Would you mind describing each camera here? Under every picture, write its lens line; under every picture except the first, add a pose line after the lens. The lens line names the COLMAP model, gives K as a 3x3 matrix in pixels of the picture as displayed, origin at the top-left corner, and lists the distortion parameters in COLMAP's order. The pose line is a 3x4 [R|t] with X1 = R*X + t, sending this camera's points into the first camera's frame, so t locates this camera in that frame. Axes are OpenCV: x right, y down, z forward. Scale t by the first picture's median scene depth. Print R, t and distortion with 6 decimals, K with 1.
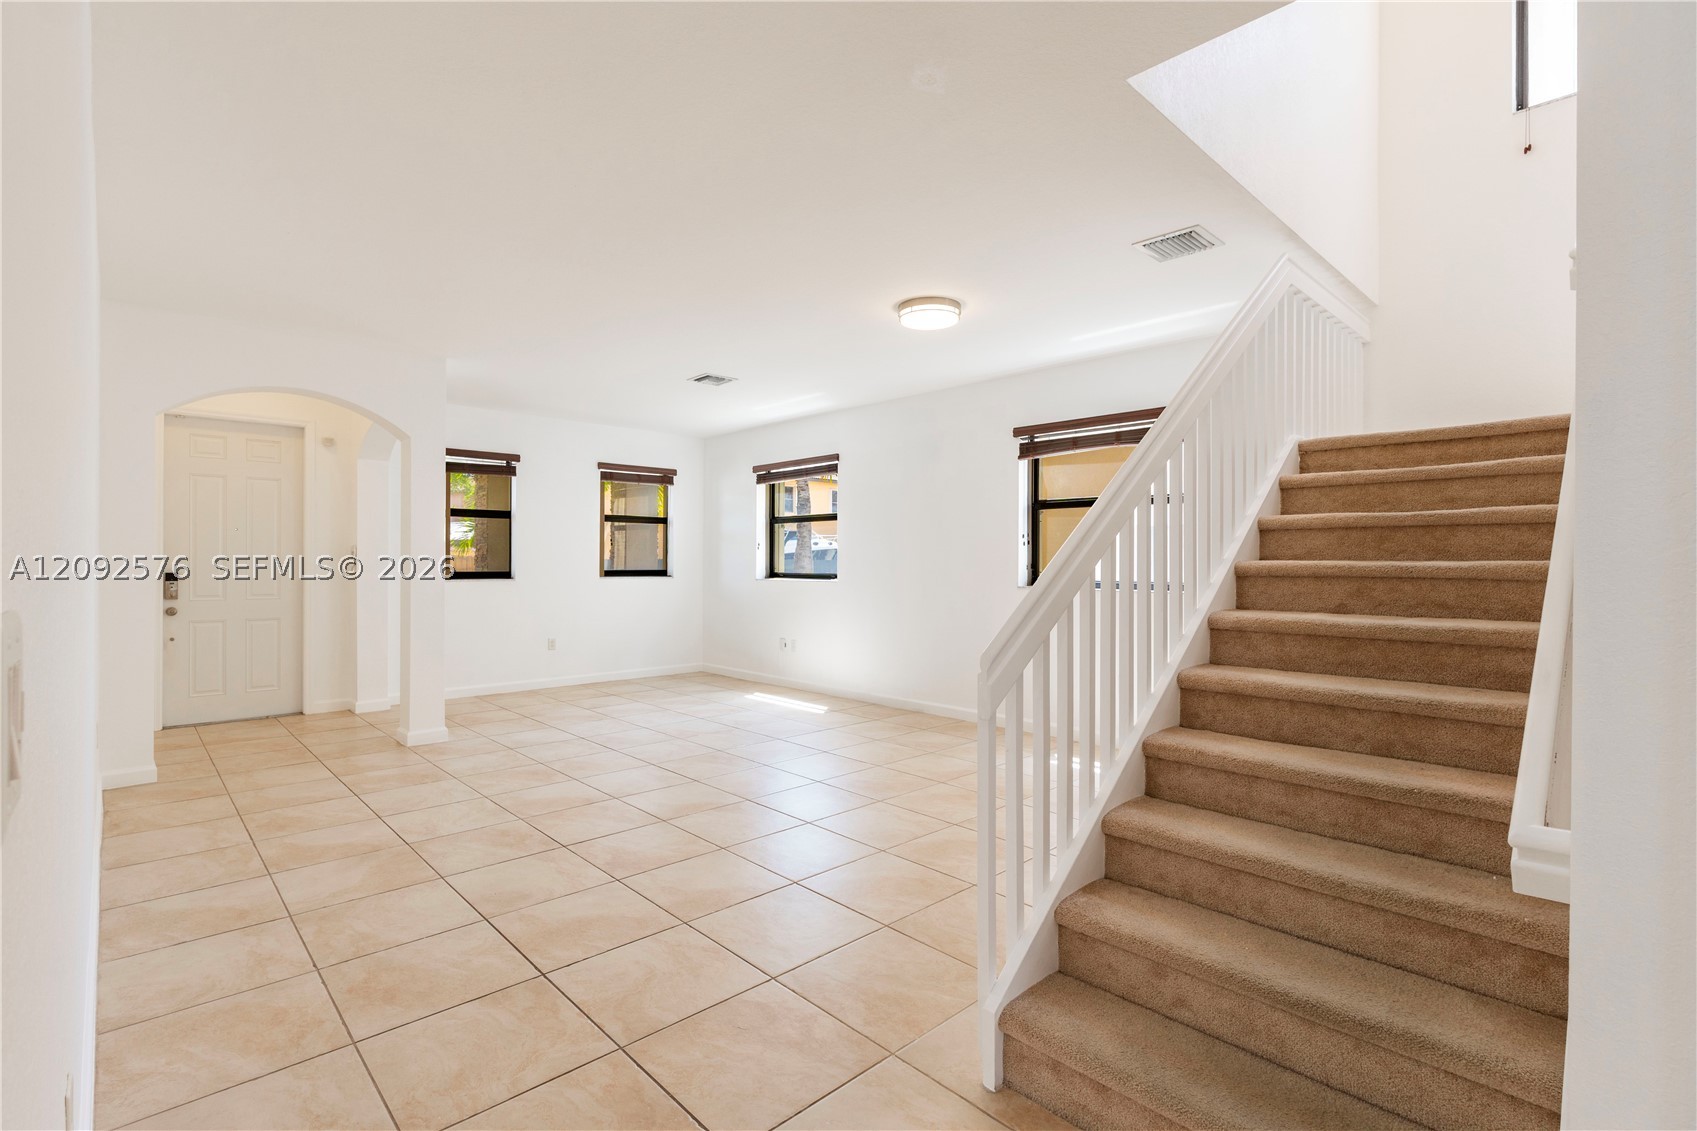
lens RADIAL K [[779.1, 0, 846.1], [0, 779.1, 564.3], [0, 0, 1]] dist [-0.004809, 0.000251]
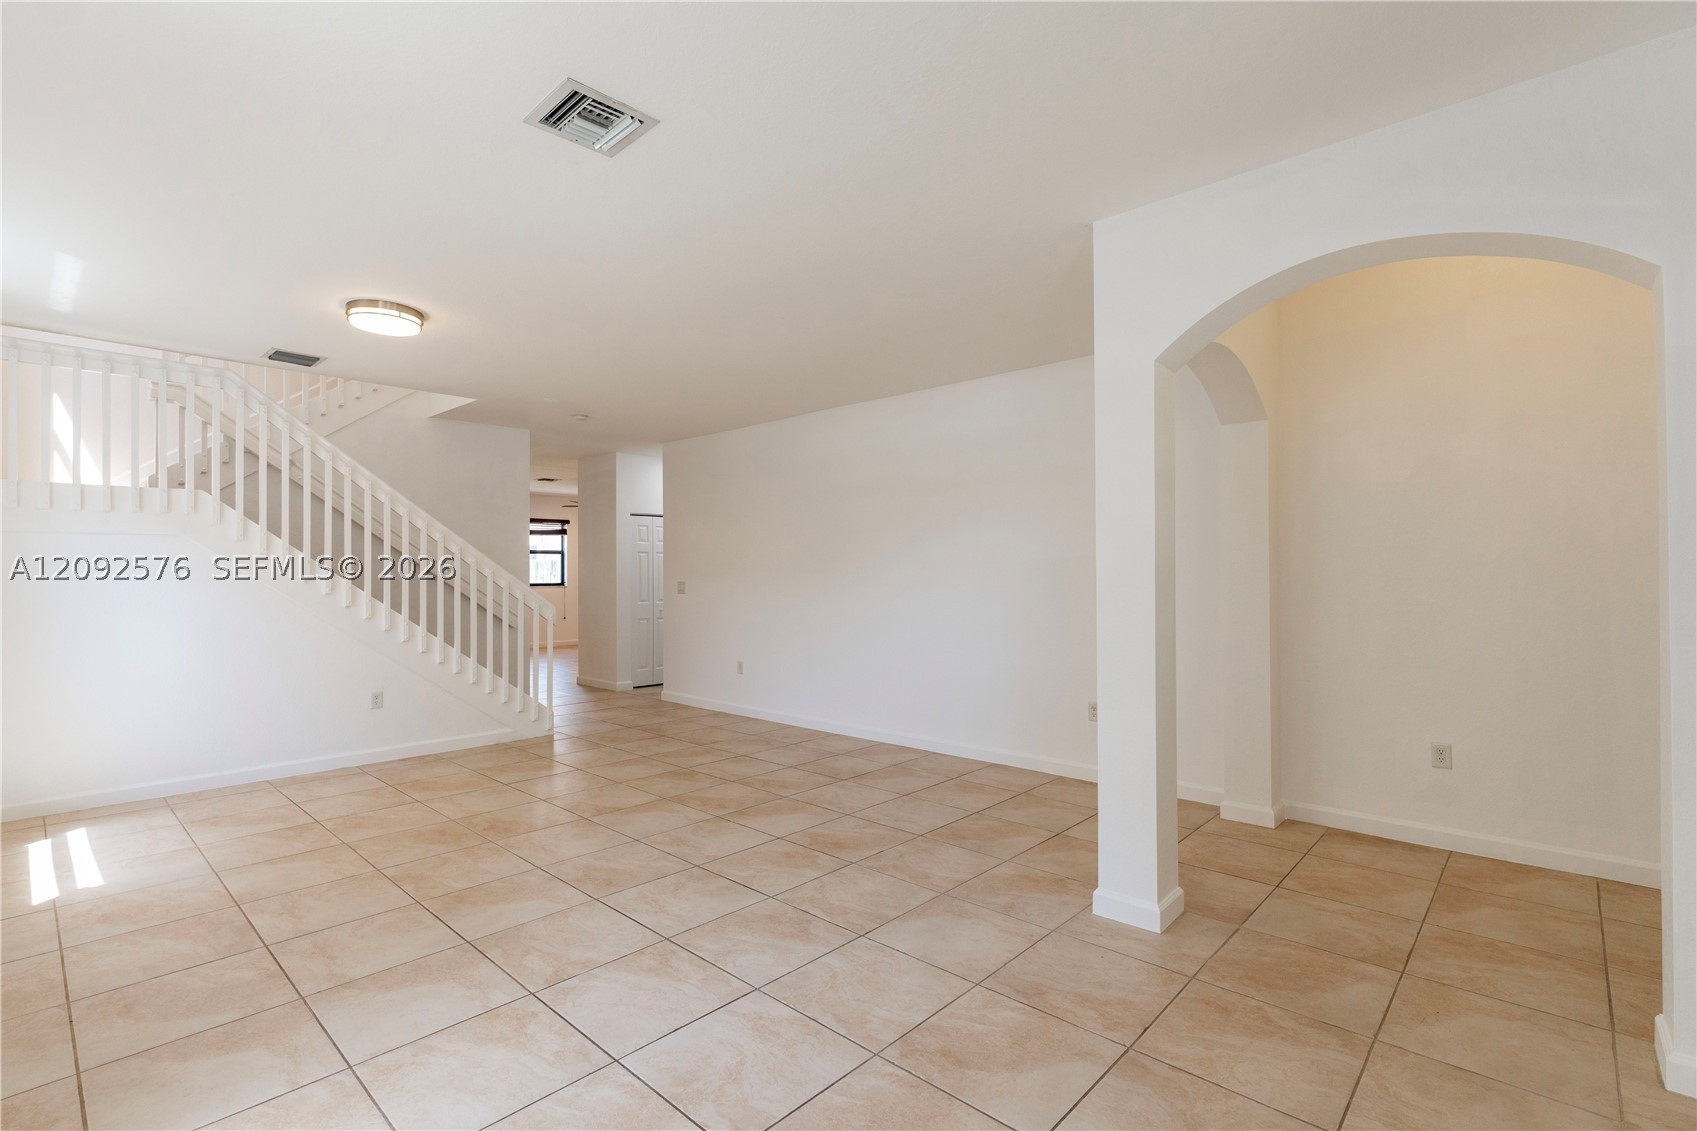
lens RADIAL K [[779.1, 0, 849.9], [0, 779.1, 567.4], [0, 0, 1]] dist [-0.004809, 0.000251]
pose [[-0.997789, -0.000886, -0.066449, -0.220824], [-0.000762, 0.999998, -0.001894, -0.012379], [0.066451, -0.001839, -0.997788, 1.116595]]
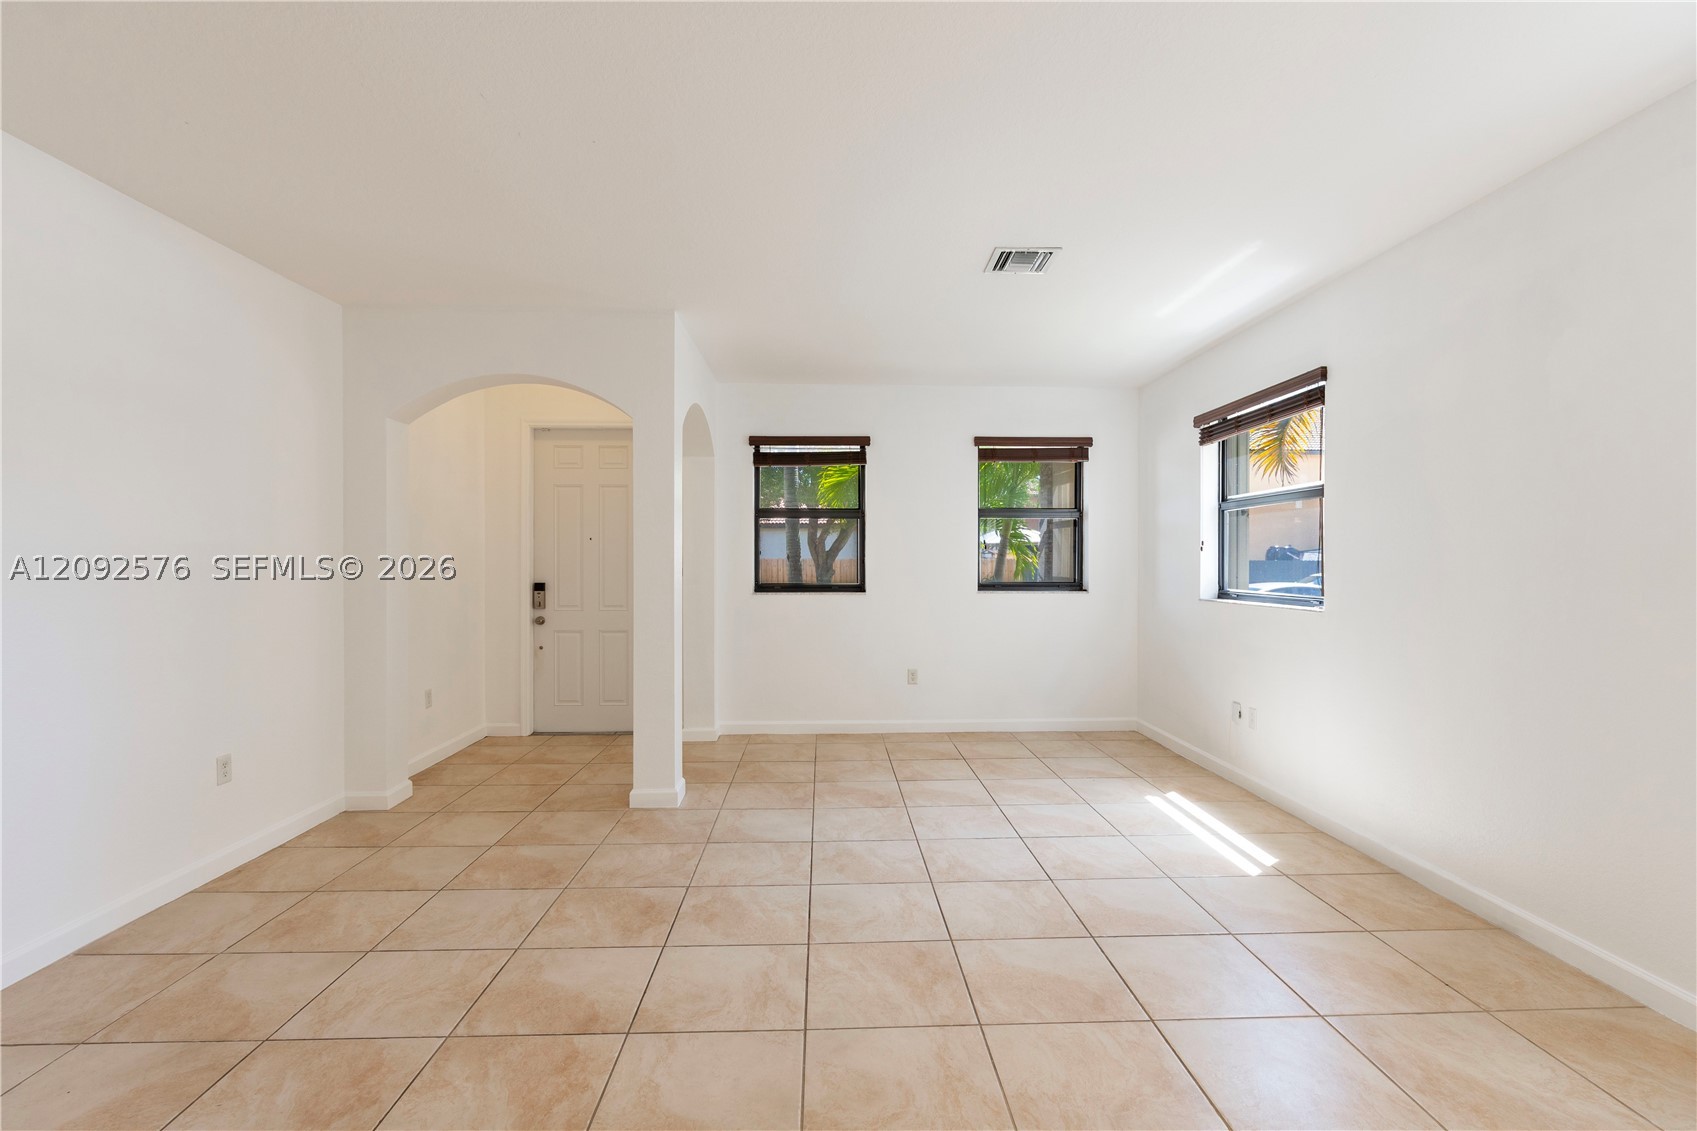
lens RADIAL K [[779.1, 0, 855.9], [0, 779.1, 560.5], [0, 0, 1]] dist [-0.004809, 0.000251]
pose [[0.753051, -0.005248, -0.657941, 0.092512], [0.001573, 0.999980, -0.006175, -0.008606], [0.657960, 0.003615, 0.753044, 0.387839]]
